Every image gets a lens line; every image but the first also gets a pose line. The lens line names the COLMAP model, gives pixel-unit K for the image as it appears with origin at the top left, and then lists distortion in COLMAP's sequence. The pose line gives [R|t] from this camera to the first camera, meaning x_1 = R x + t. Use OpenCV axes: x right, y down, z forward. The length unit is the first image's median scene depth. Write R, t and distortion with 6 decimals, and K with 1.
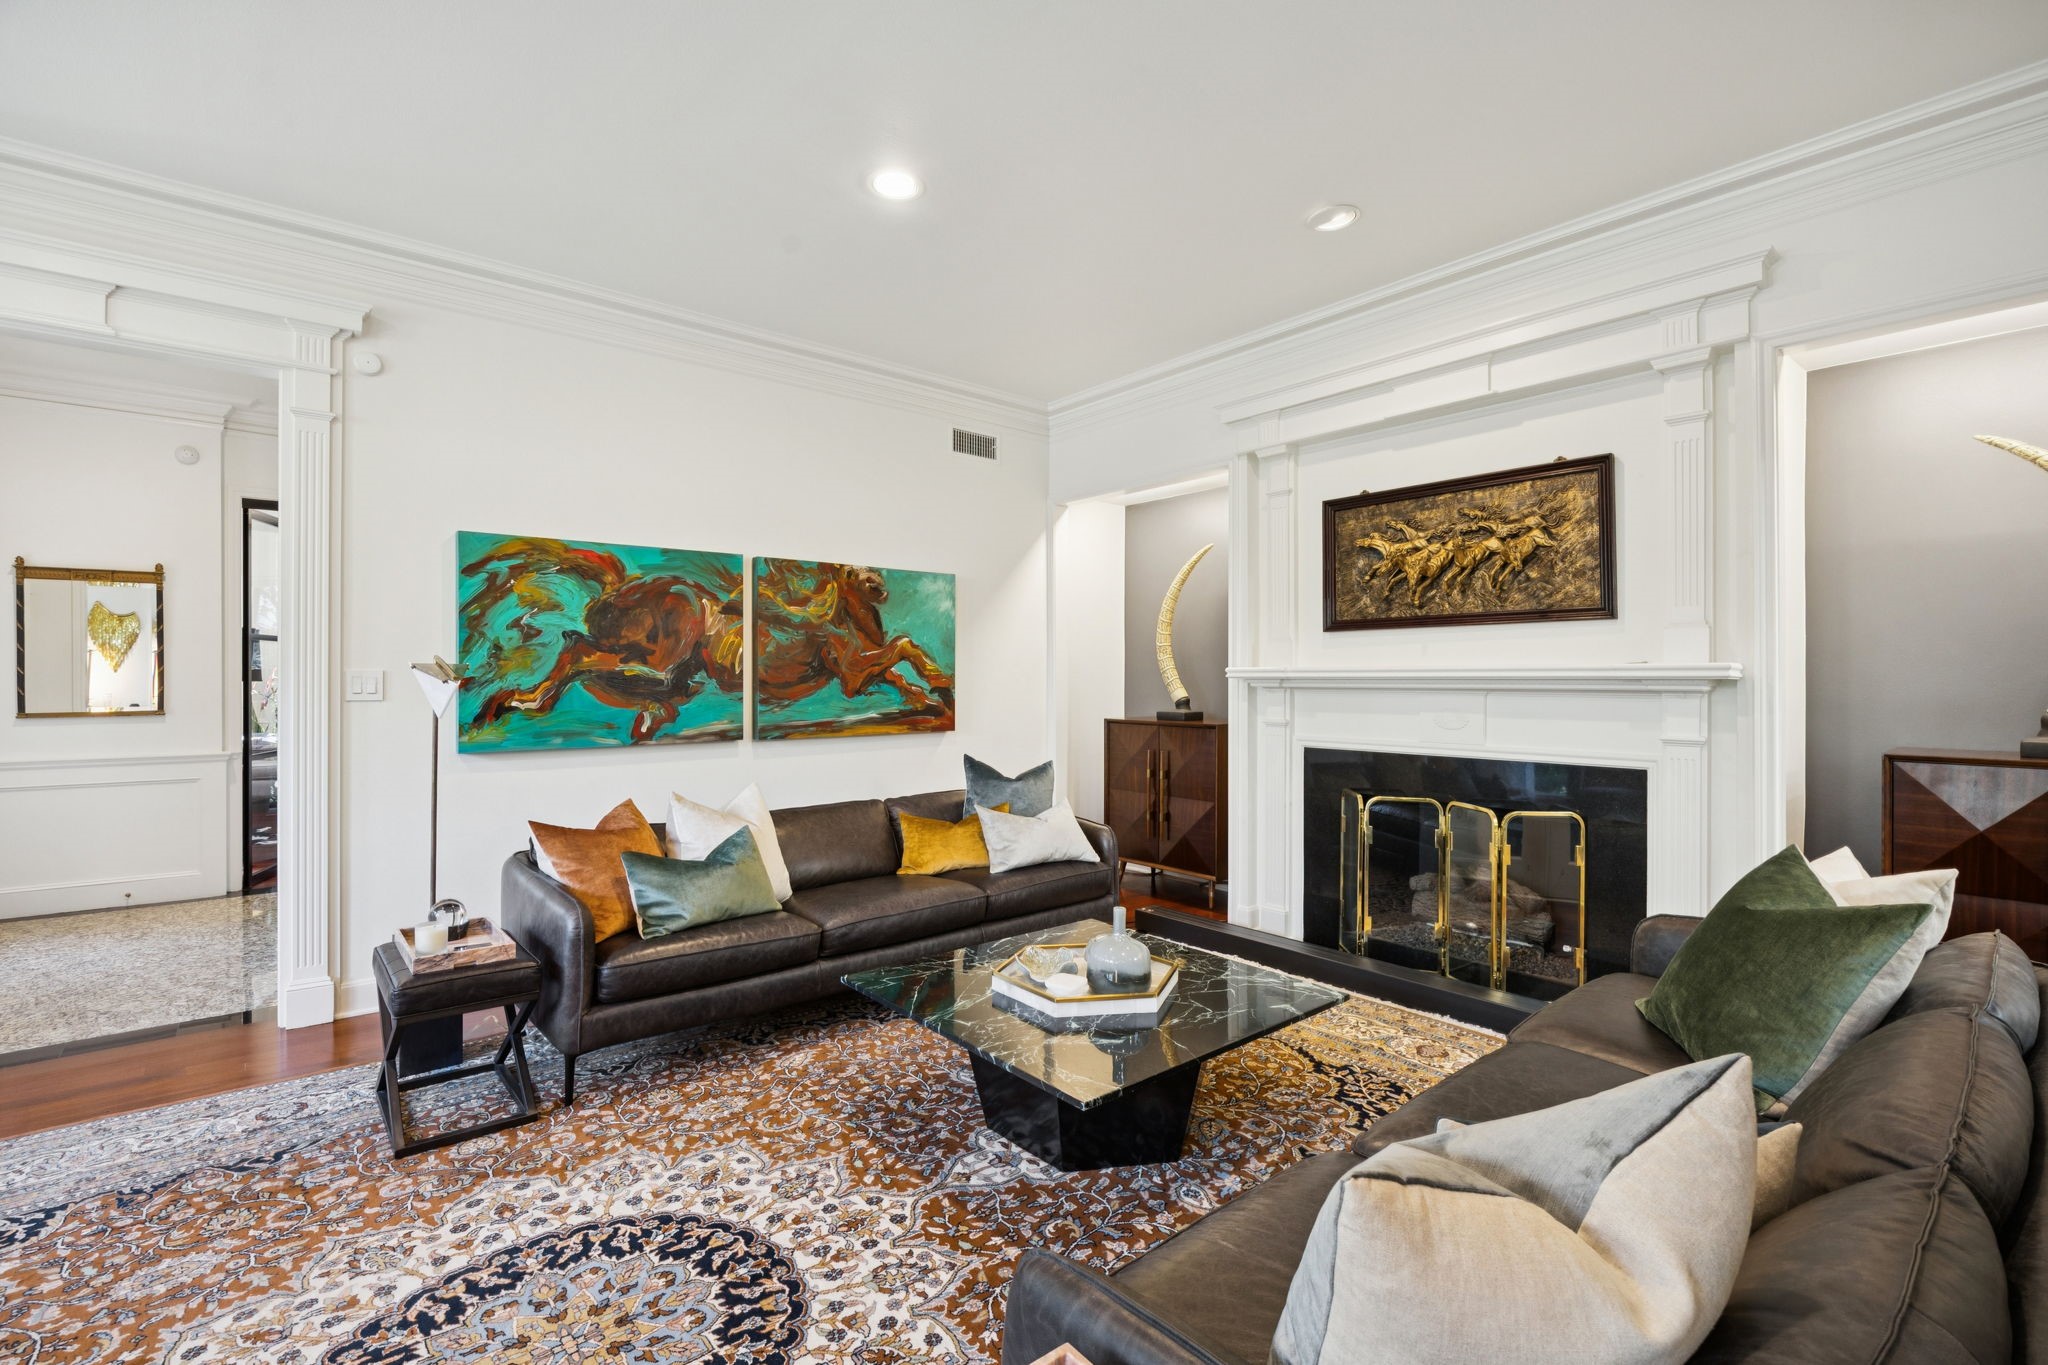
lens RADIAL K [[930.1, 0, 1024.0], [0, 930.1, 682.5], [0, 0, 1]] dist [-0.000679, -0.000173]
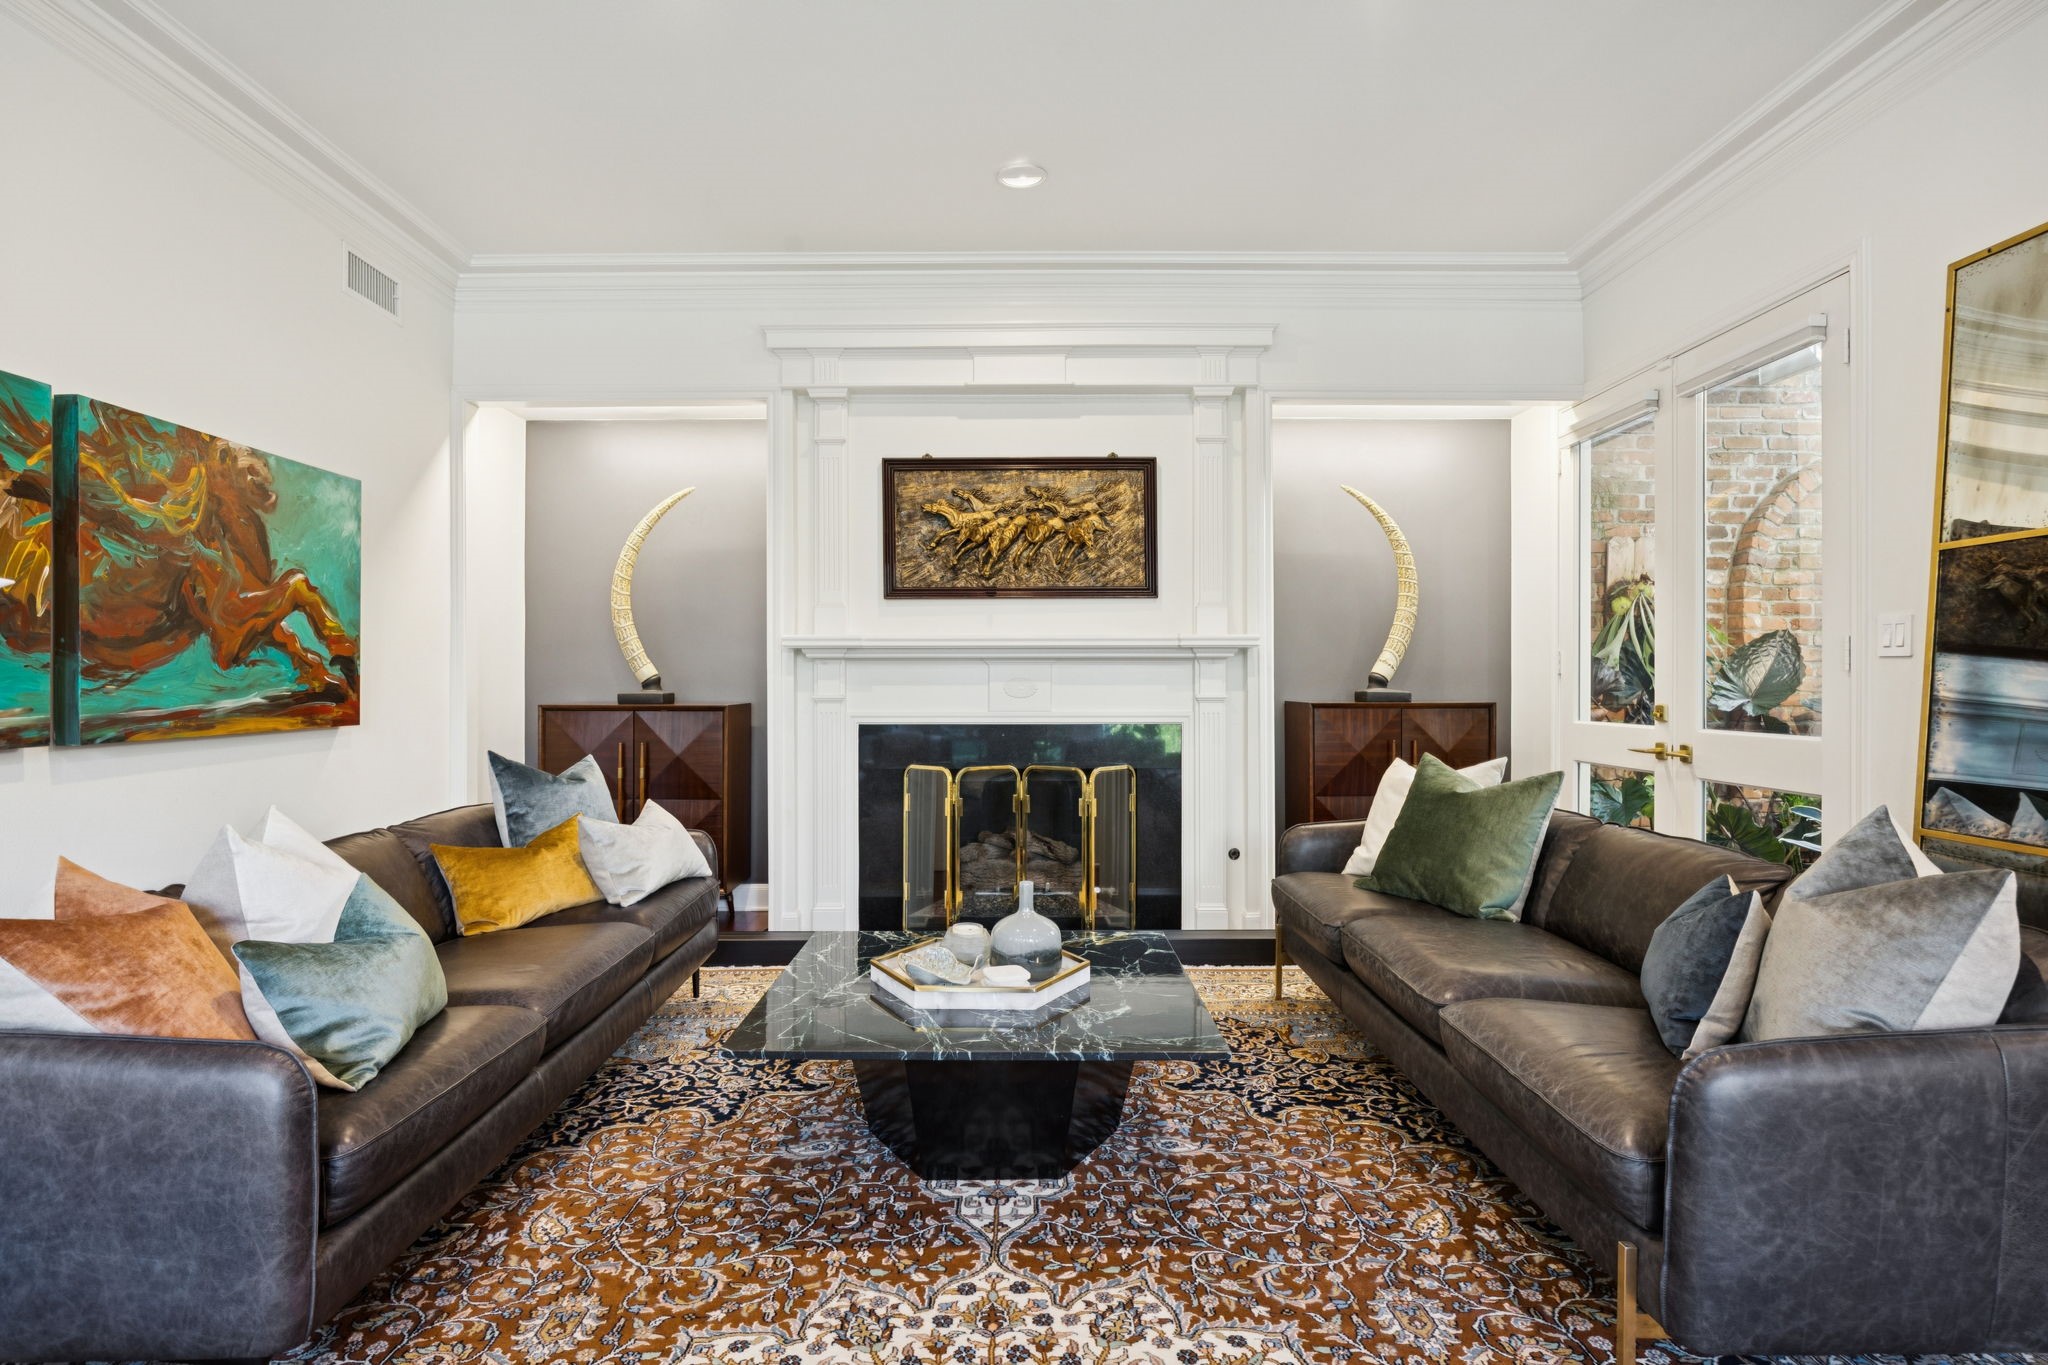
lens RADIAL K [[1084.1, 0, 1024.0], [0, 1084.1, 682.5], [0, 0, 1]] dist [-0.002597, 0.000504]
pose [[0.631893, -0.003794, 0.775046, -0.428452], [0.006324, 0.999980, -0.000261, 0.030341], [-0.775030, 0.005066, 0.631904, 0.207646]]
